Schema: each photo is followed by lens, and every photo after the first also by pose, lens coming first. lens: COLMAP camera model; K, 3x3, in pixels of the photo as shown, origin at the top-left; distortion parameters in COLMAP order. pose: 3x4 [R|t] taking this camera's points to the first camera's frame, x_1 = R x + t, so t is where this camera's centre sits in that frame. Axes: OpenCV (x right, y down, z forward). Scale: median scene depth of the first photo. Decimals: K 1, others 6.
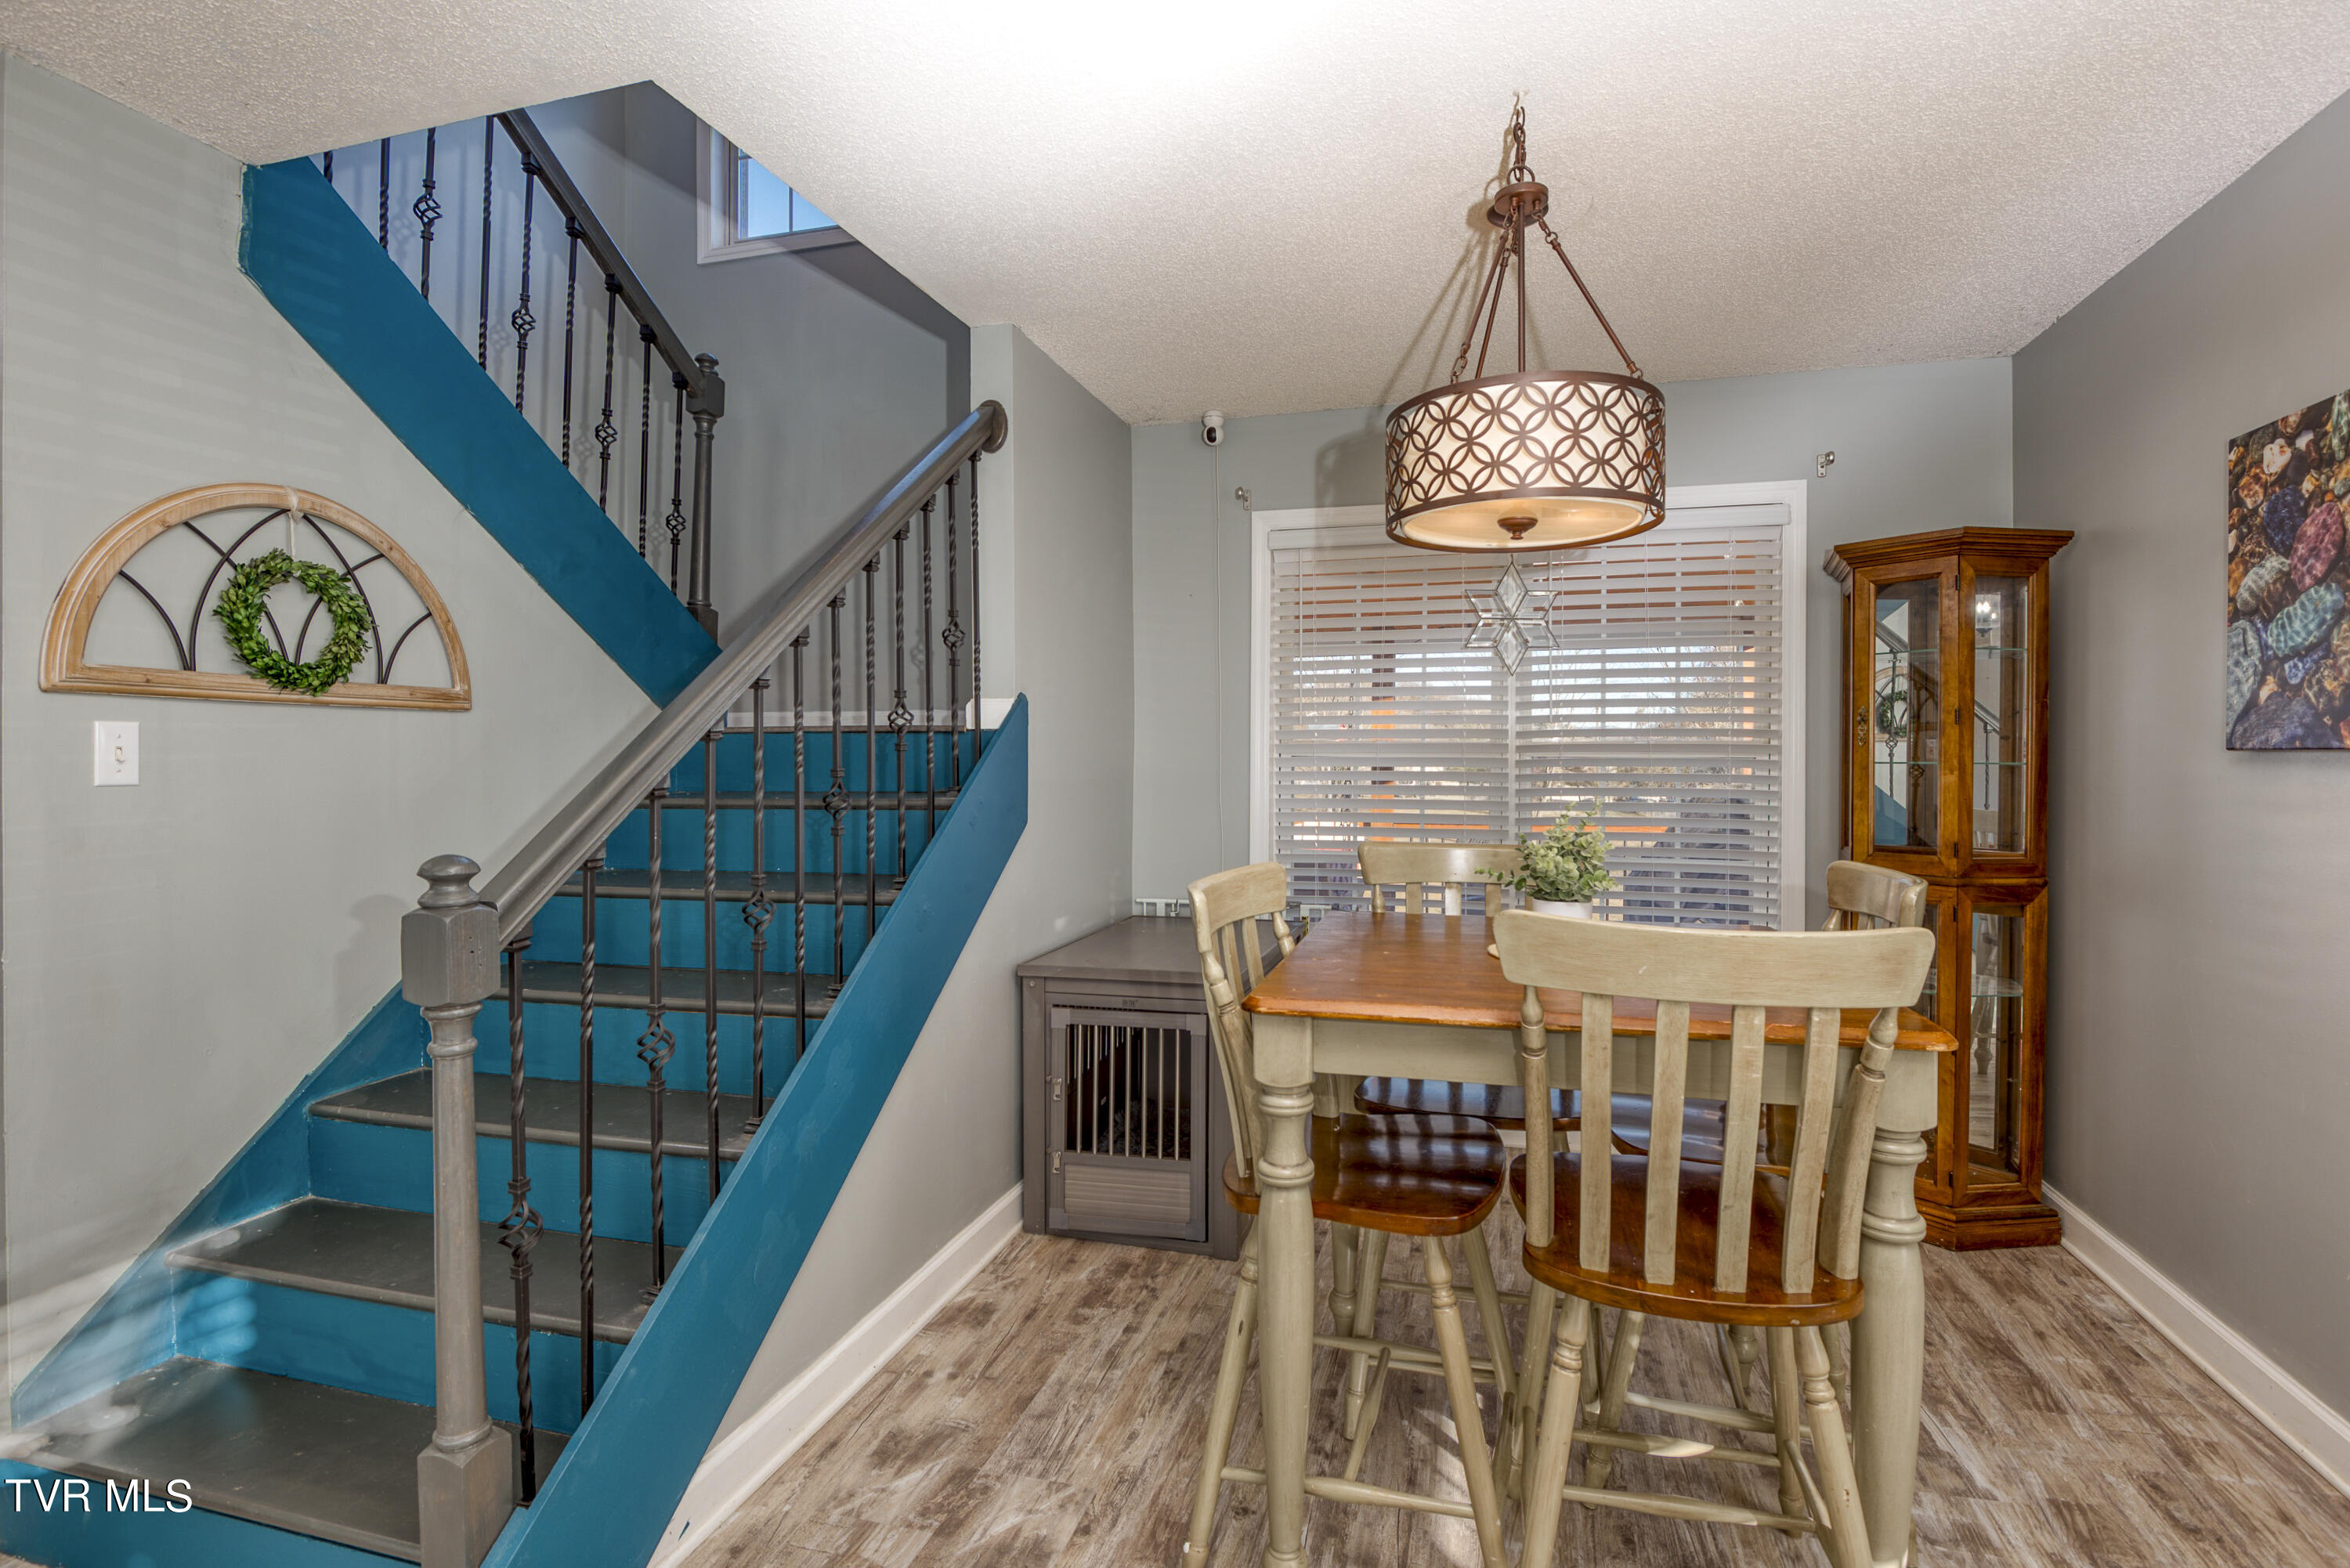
lens RADIAL K [[1124.7, 0, 1178.2], [0, 1124.7, 783.7], [0, 0, 1]] dist [-0.021363, -0.001148]
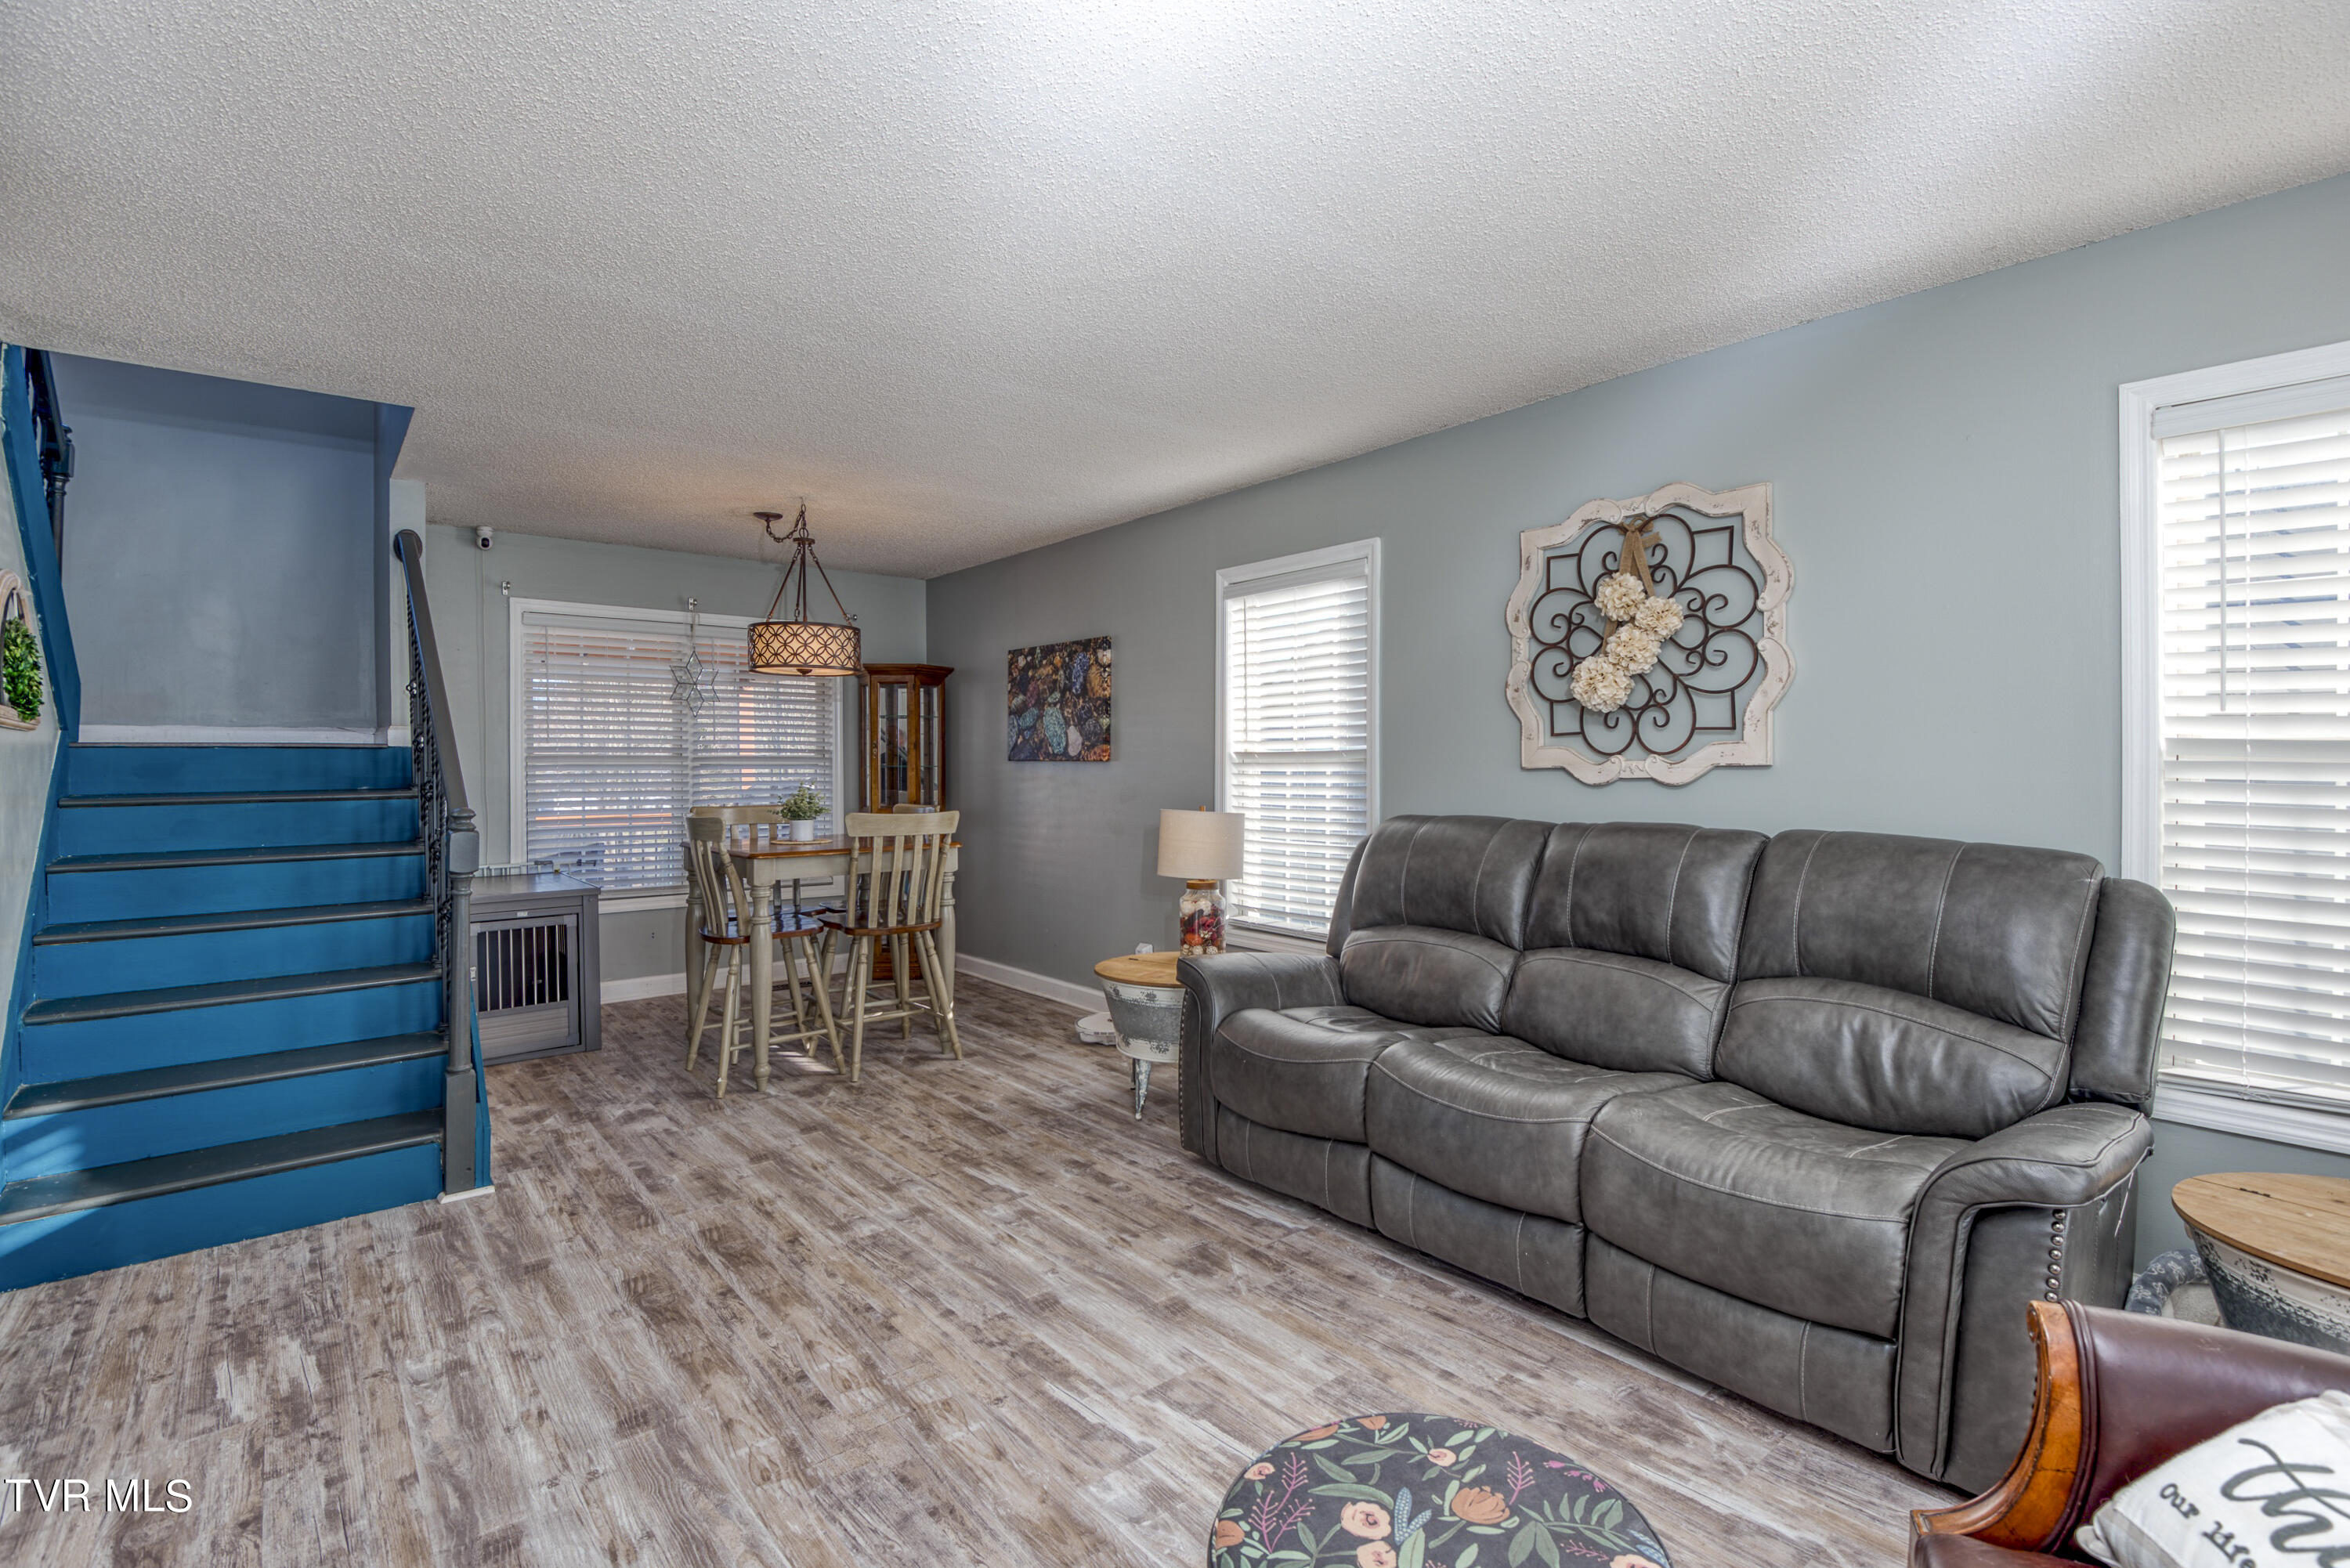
lens RADIAL K [[1072.6, 0, 1181.6], [0, 1072.6, 784.7], [0, 0, 1]] dist [0.010184, -0.009675]
pose [[0.594779, -0.019858, 0.803644, -0.973611], [0.010485, 0.999801, 0.016945, -0.018287], [-0.803821, -0.001652, 0.594869, -0.968095]]
